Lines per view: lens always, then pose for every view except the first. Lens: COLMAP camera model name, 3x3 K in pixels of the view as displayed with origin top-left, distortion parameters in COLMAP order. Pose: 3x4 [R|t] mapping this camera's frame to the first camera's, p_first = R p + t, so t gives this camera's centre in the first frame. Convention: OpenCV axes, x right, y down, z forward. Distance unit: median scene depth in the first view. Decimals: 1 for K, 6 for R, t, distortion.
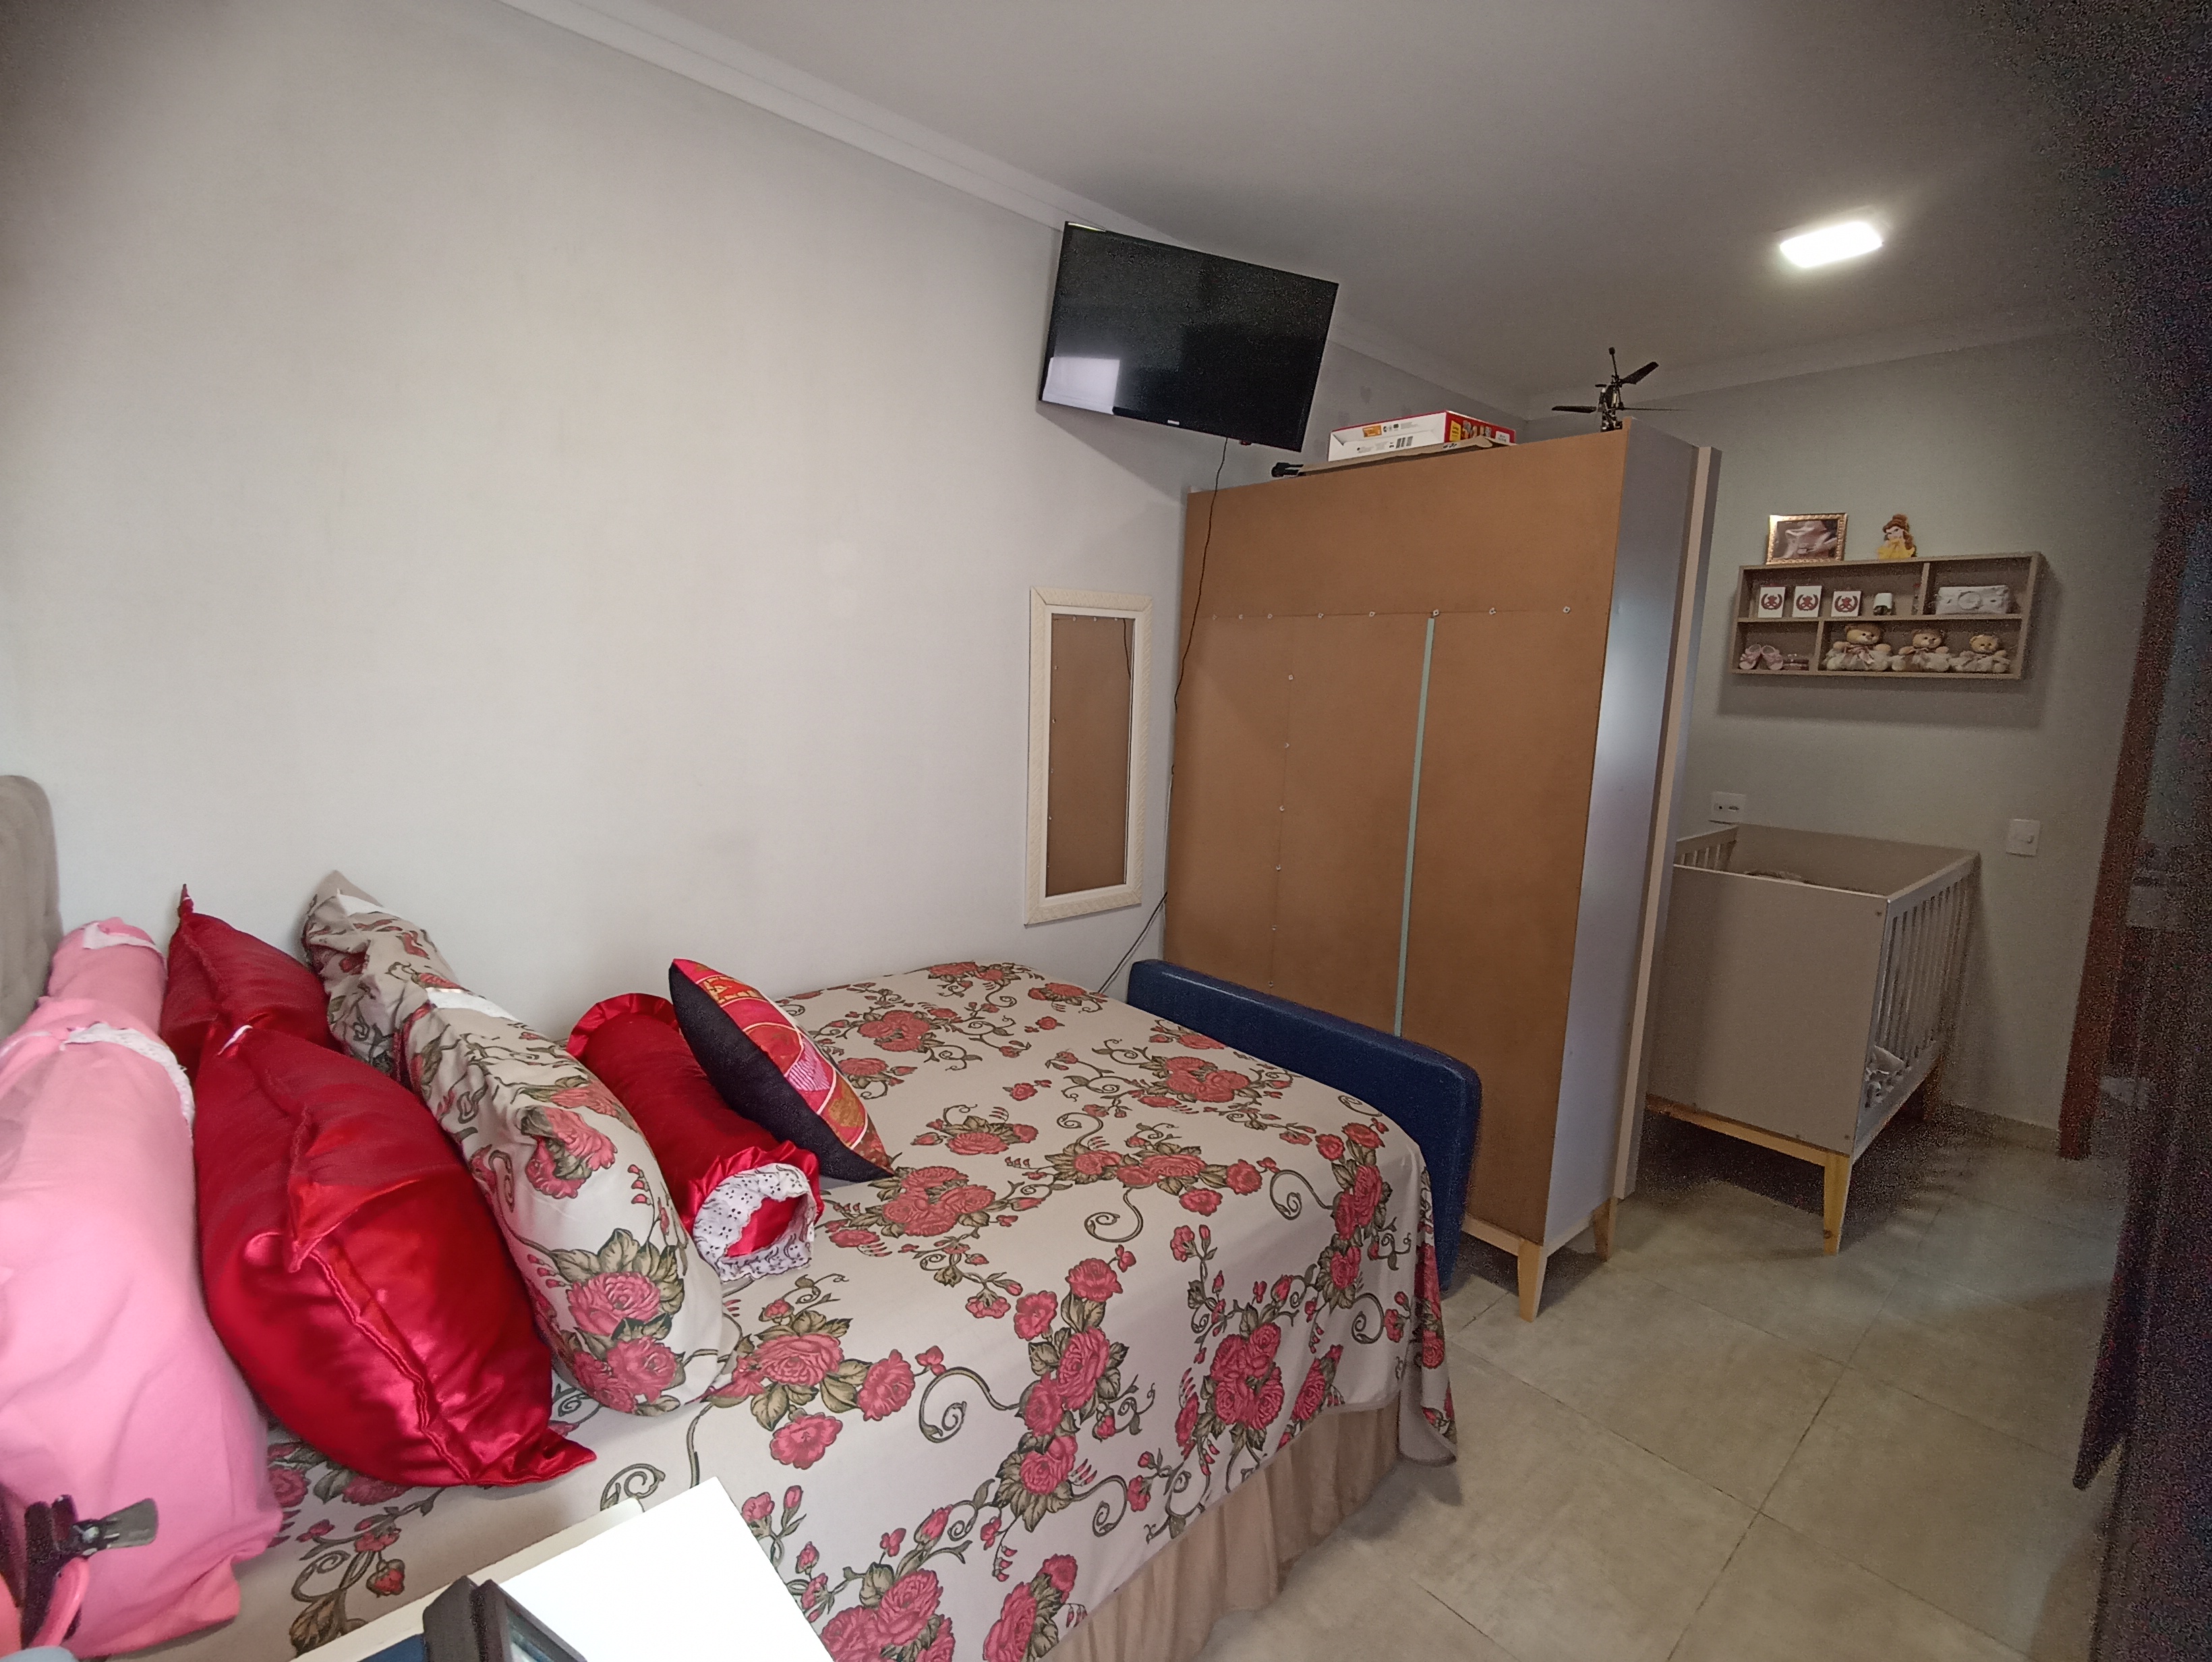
lens RADIAL K [[1007.1, 0, 1085.8], [0, 1007.1, 820.8], [0, 0, 1]] dist [-0.002129, -0.003815]
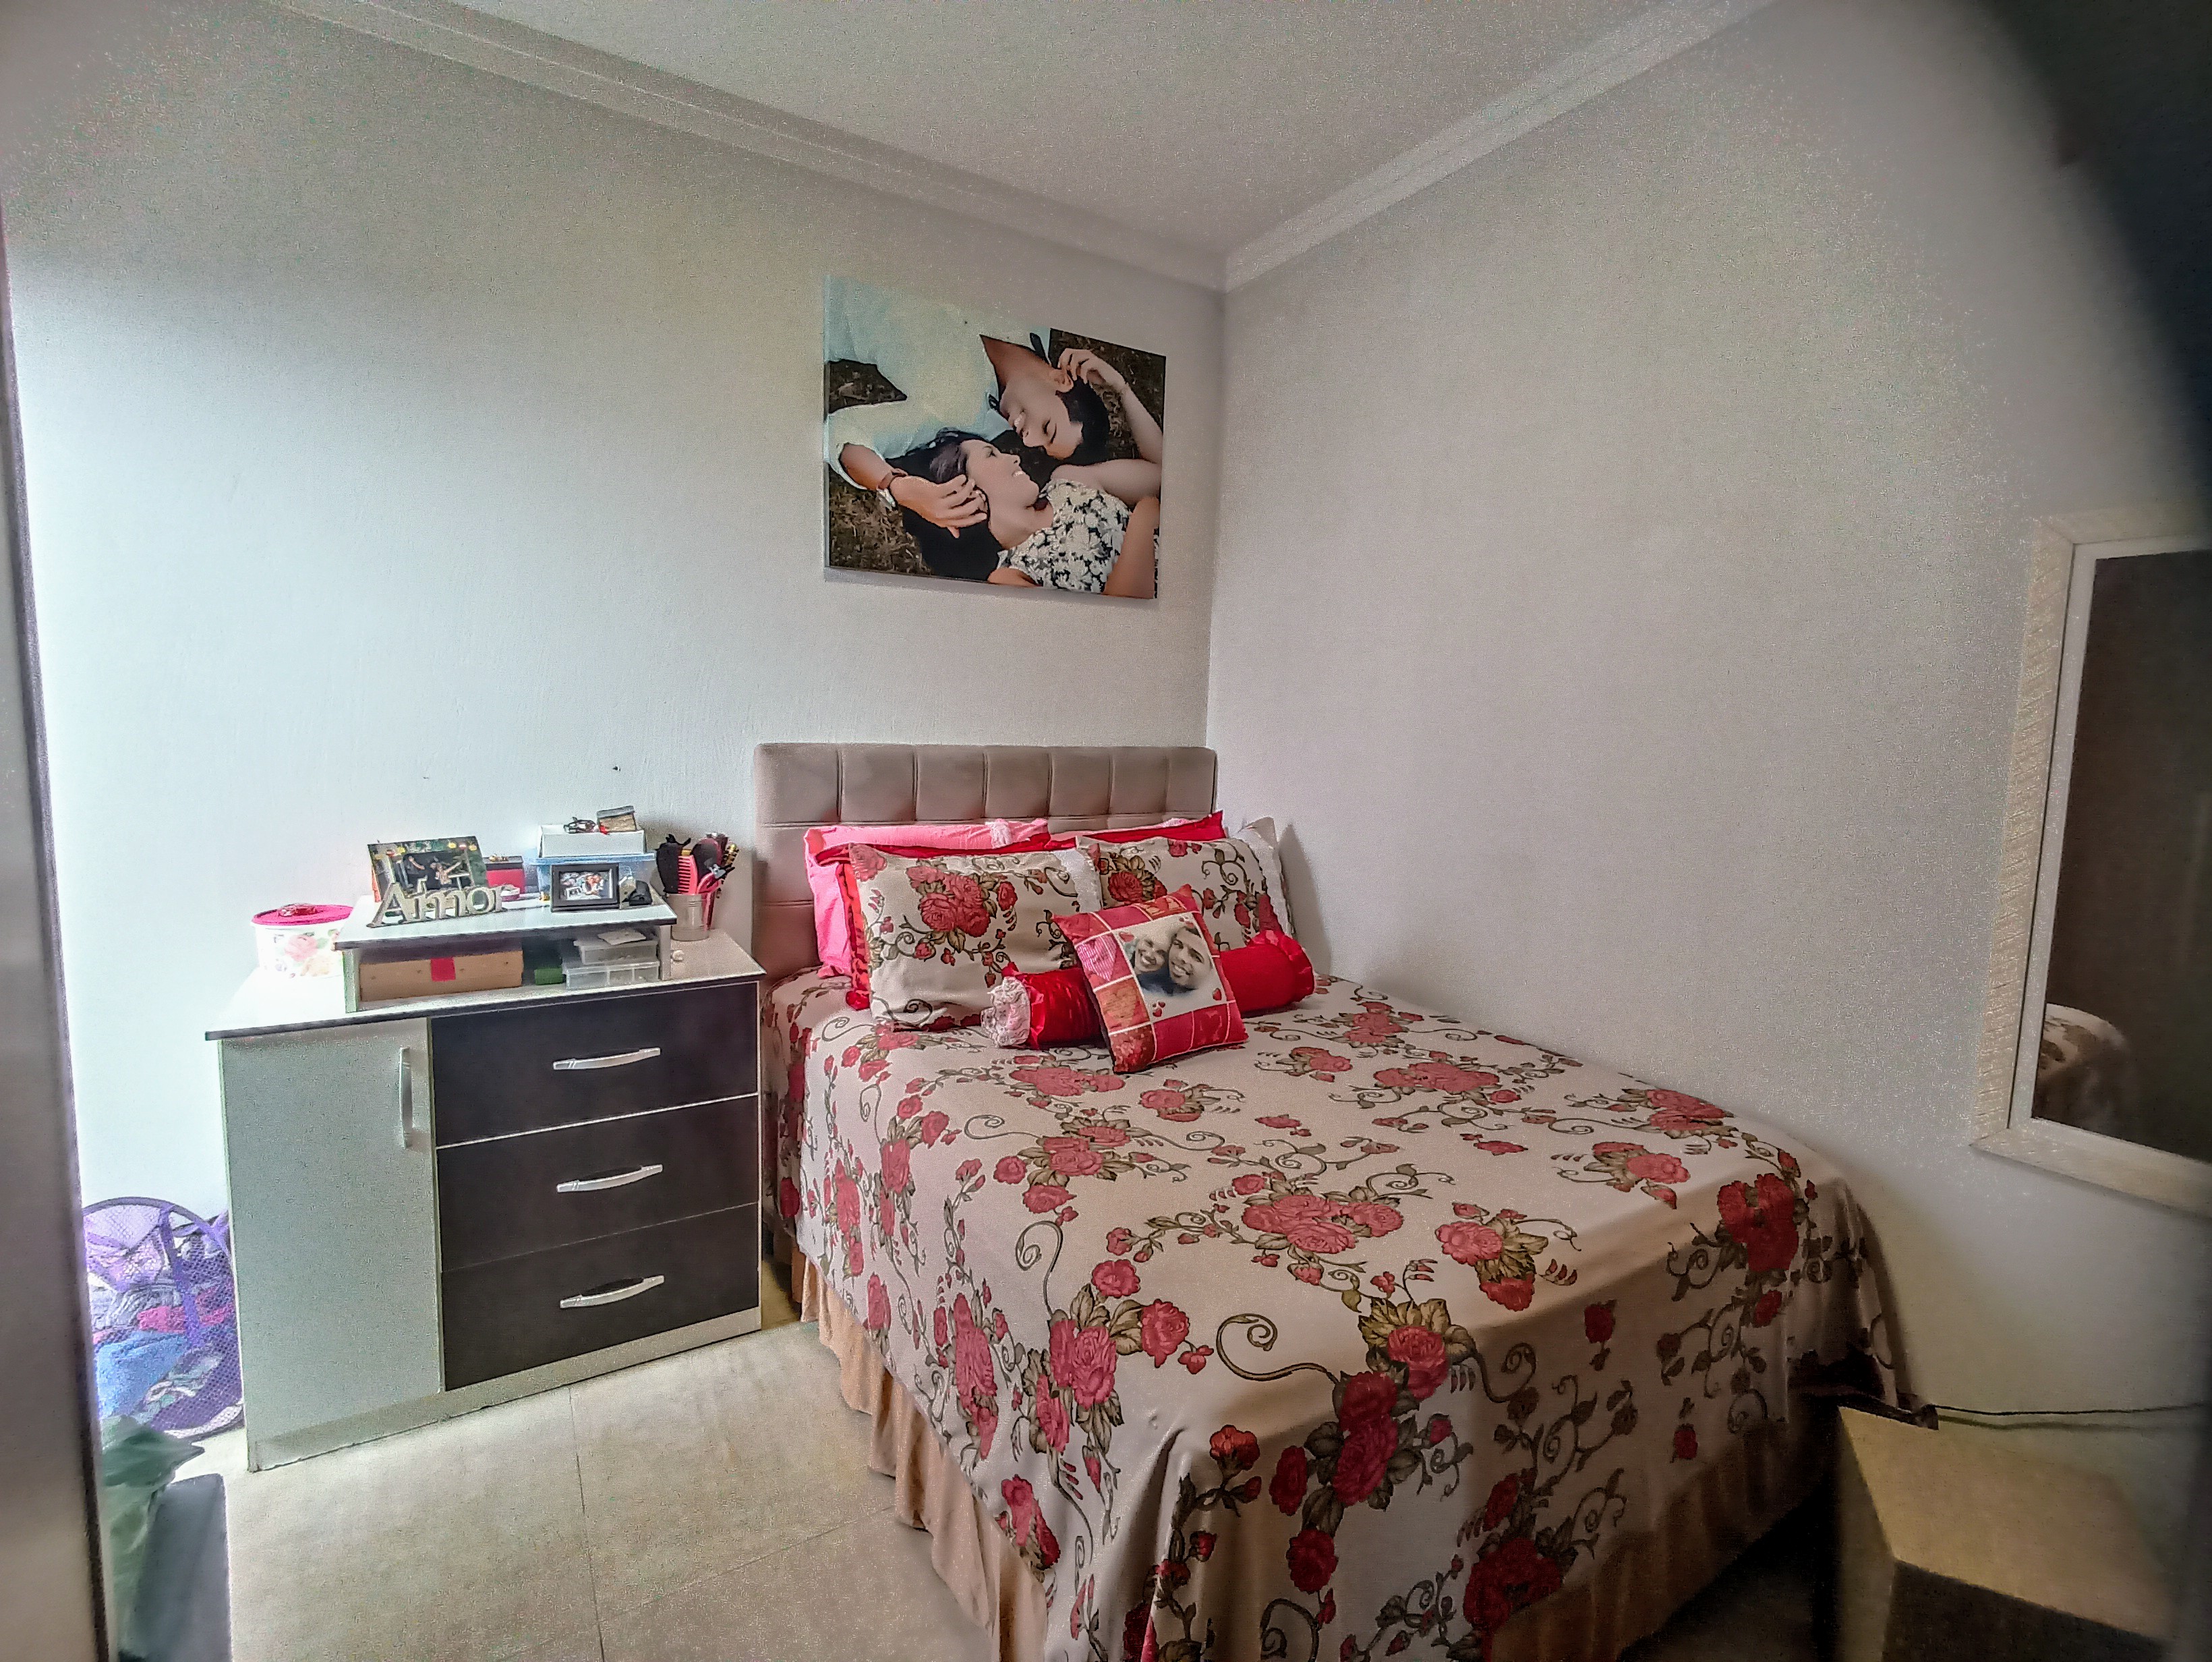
lens RADIAL K [[1007.1, 0, 1110.2], [0, 1007.1, 816.2], [0, 0, 1]] dist [-0.002129, -0.003815]
pose [[-0.168166, 0.070049, -0.983267, 0.687324], [-0.180226, 0.978474, 0.100531, -0.052891], [0.969143, 0.194116, -0.151922, 0.772219]]
